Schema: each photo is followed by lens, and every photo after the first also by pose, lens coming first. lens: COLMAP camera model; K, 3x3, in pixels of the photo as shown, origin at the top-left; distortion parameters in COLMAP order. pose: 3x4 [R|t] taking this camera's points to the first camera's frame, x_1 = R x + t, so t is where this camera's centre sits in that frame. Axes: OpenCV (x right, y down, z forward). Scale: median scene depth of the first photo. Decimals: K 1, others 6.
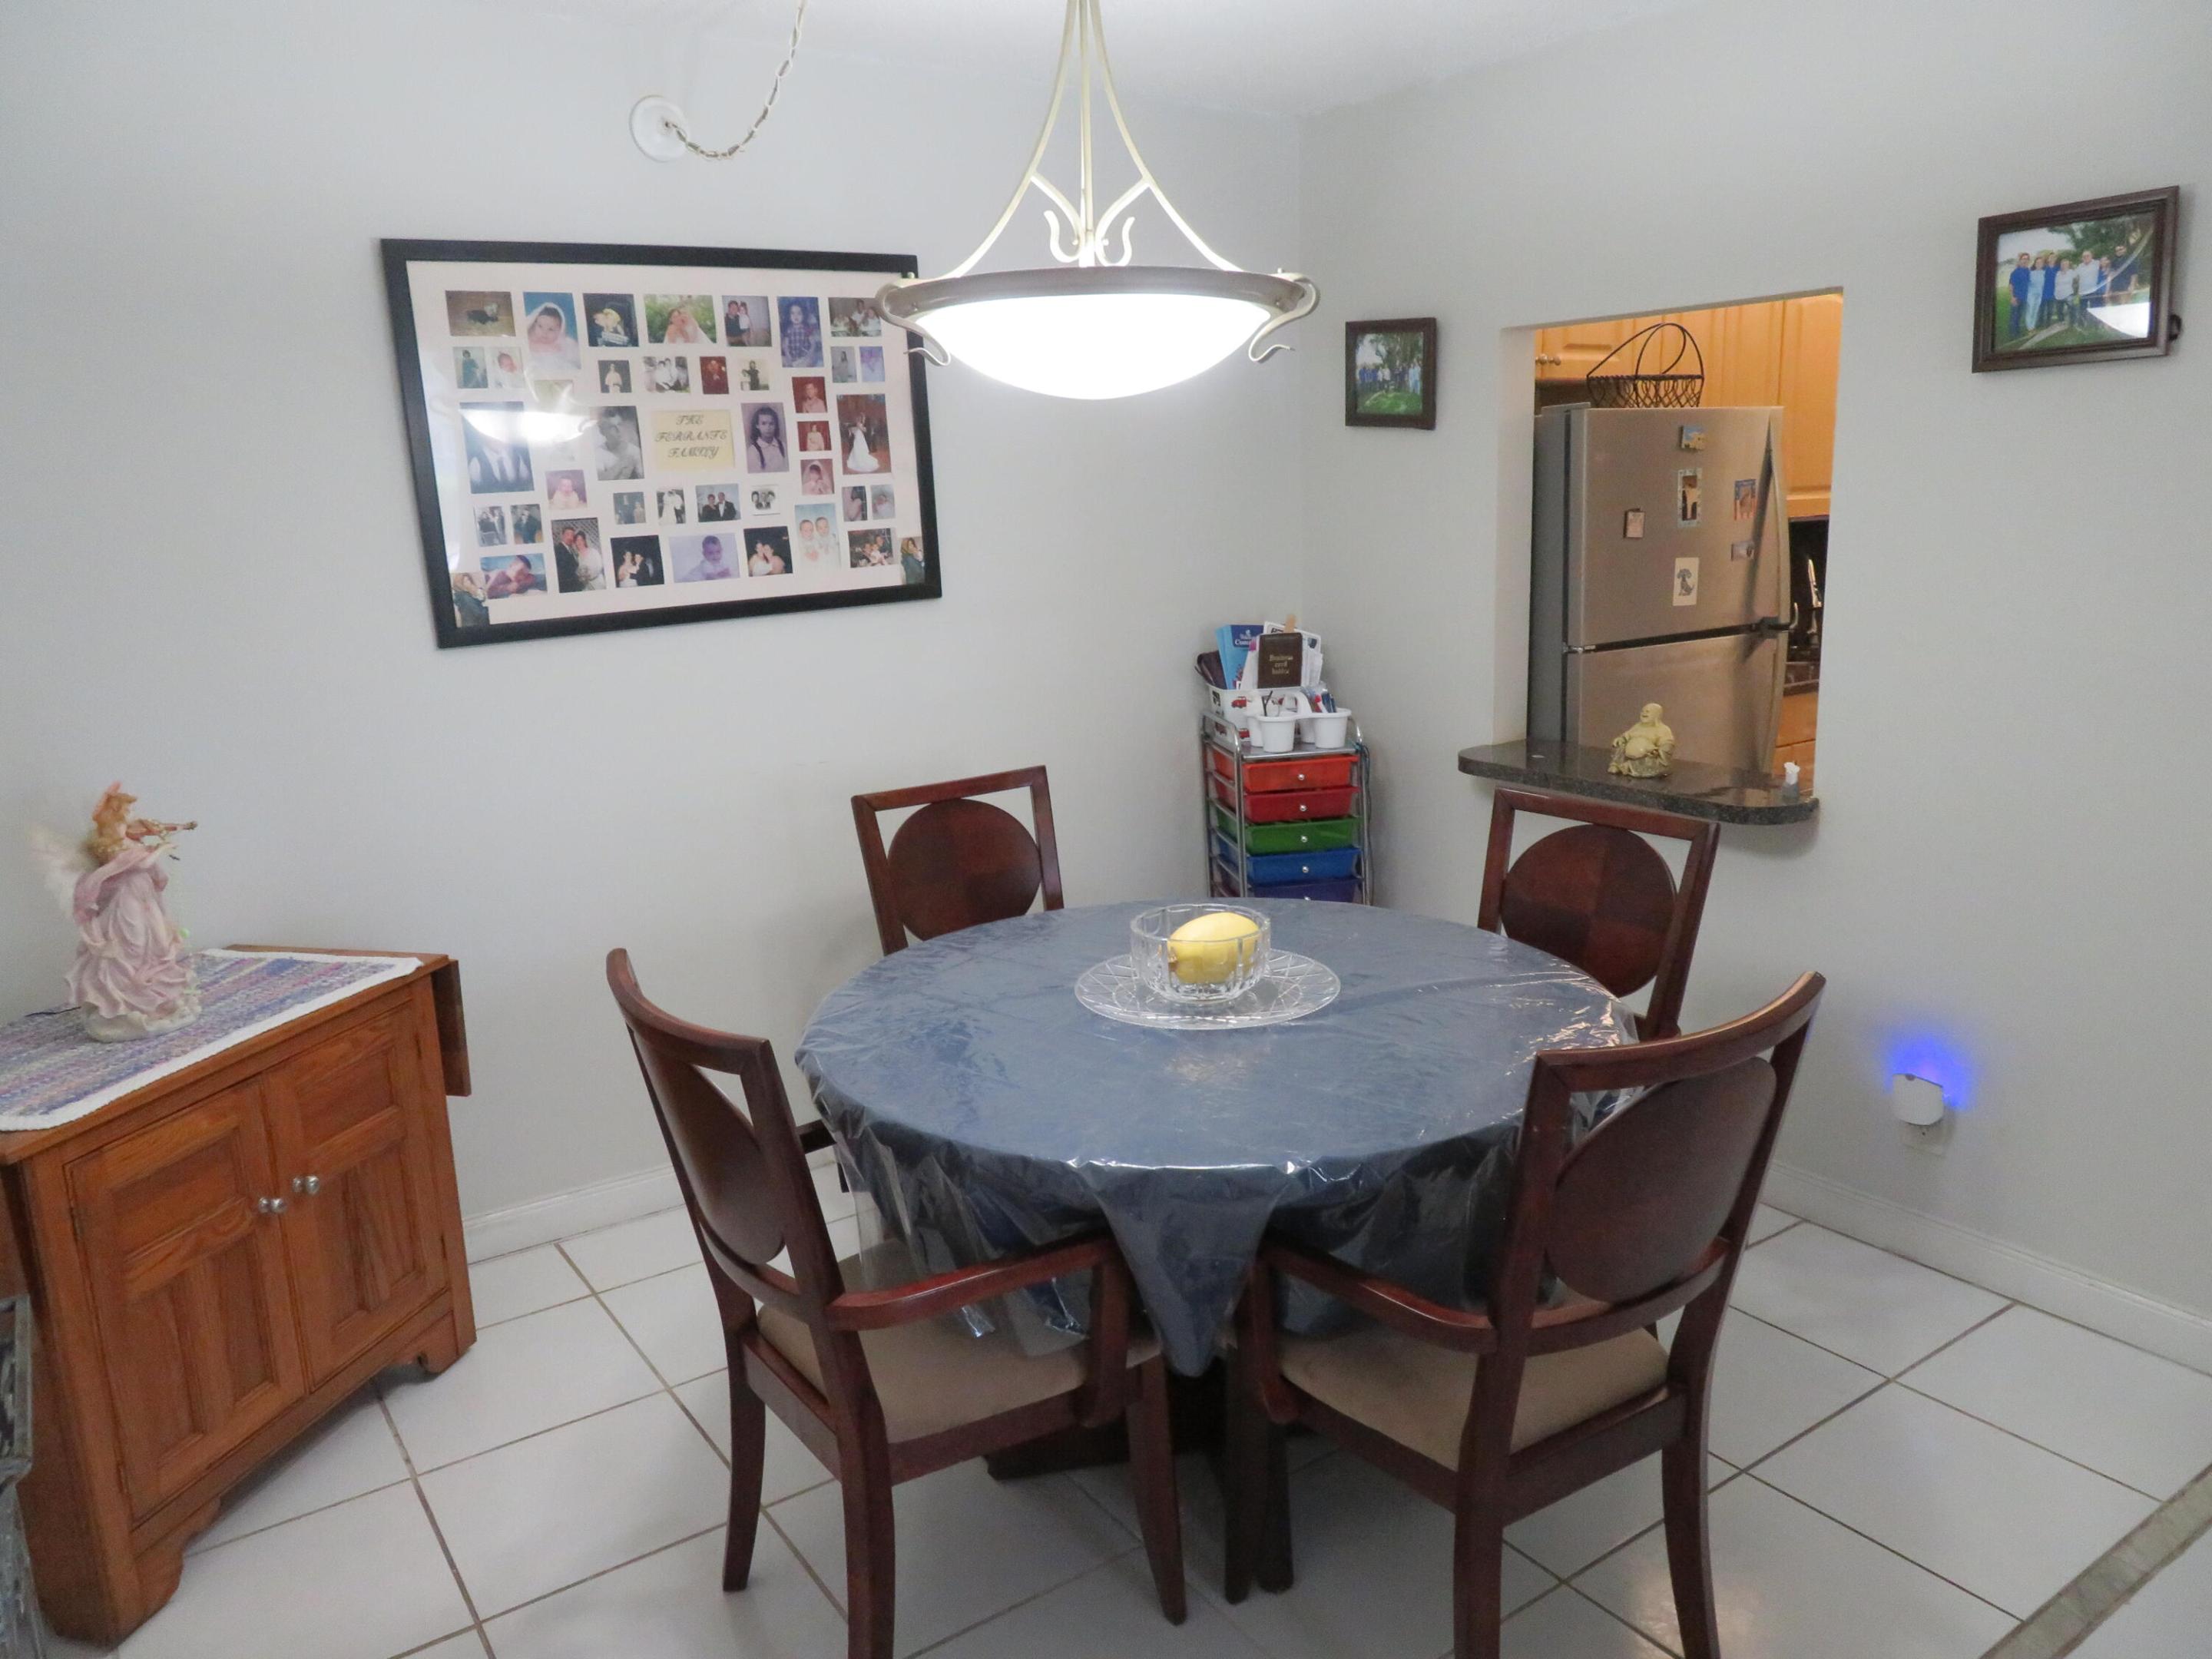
lens RADIAL K [[1581.2, 0, 1100.0], [0, 1581.2, 828.7], [0, 0, 1]] dist [-0.005876, 0.005785]
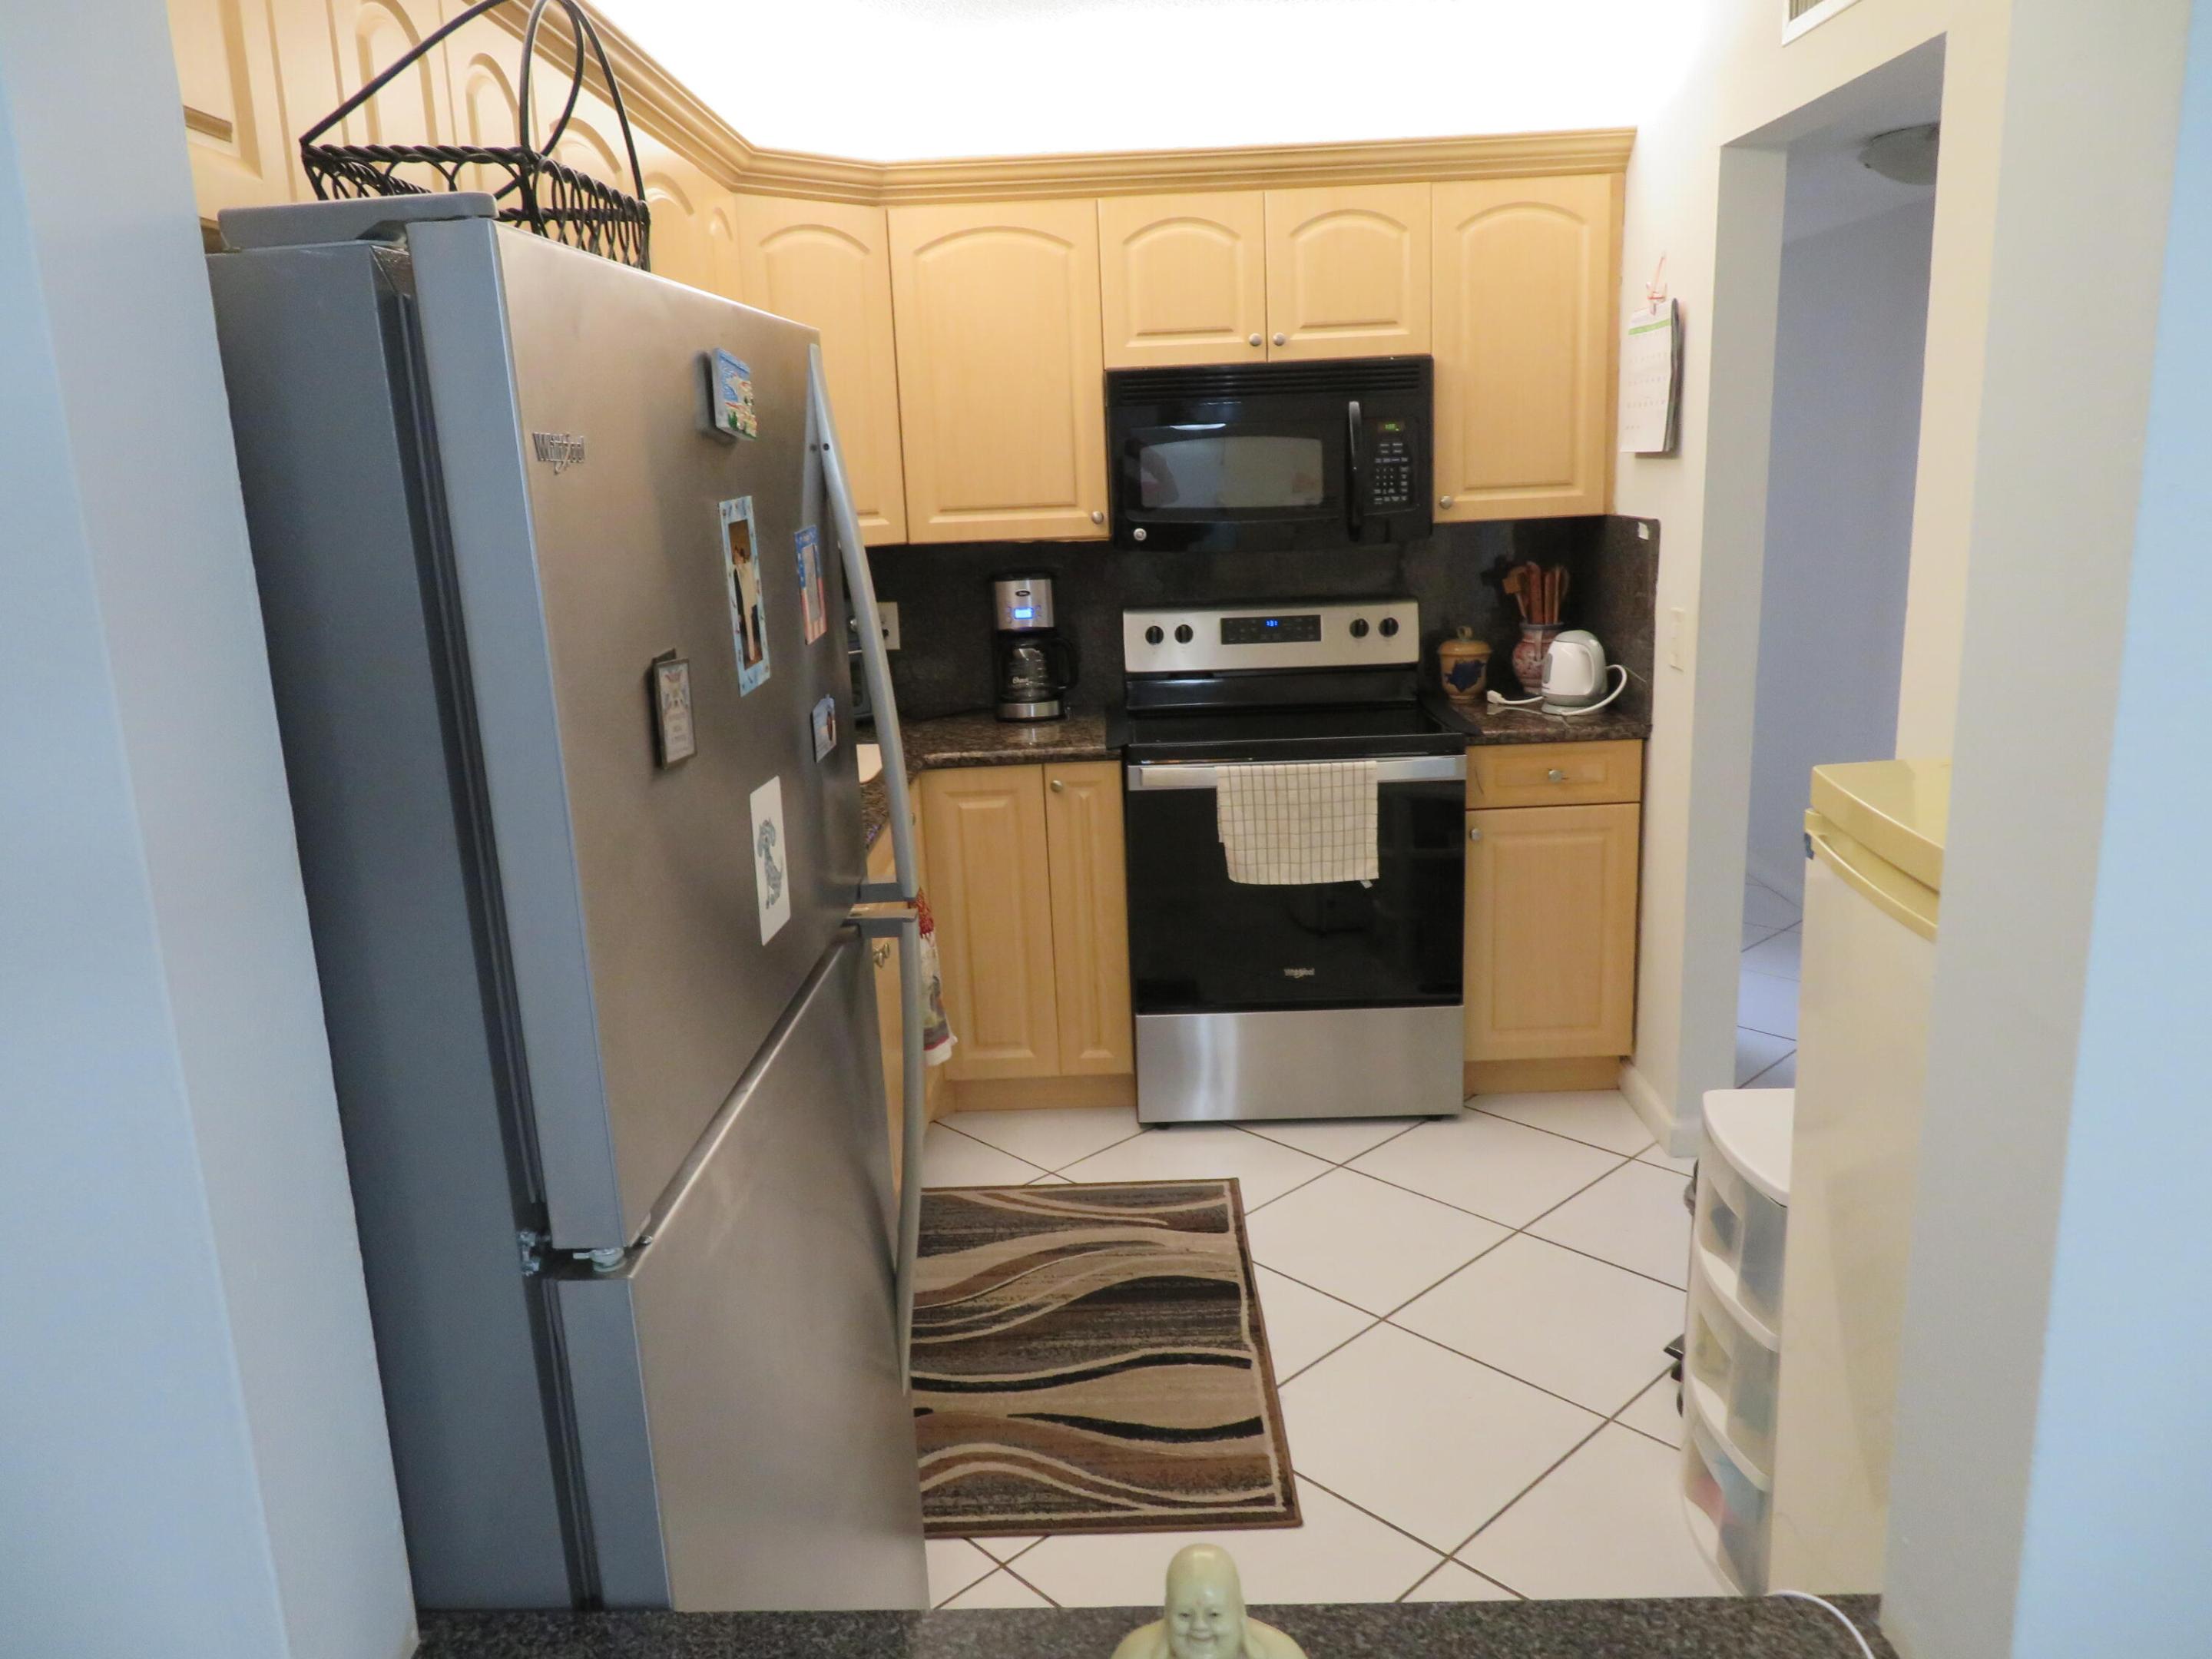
lens RADIAL K [[1559.4, 0, 1106.0], [0, 1559.4, 829.5], [0, 0, 1]] dist [-0.023426, 0.007697]
pose [[0.579936, -0.171023, 0.796508, 0.193568], [0.183093, 0.980066, 0.077126, -0.204305], [-0.793821, 0.101107, 0.599688, 0.896010]]
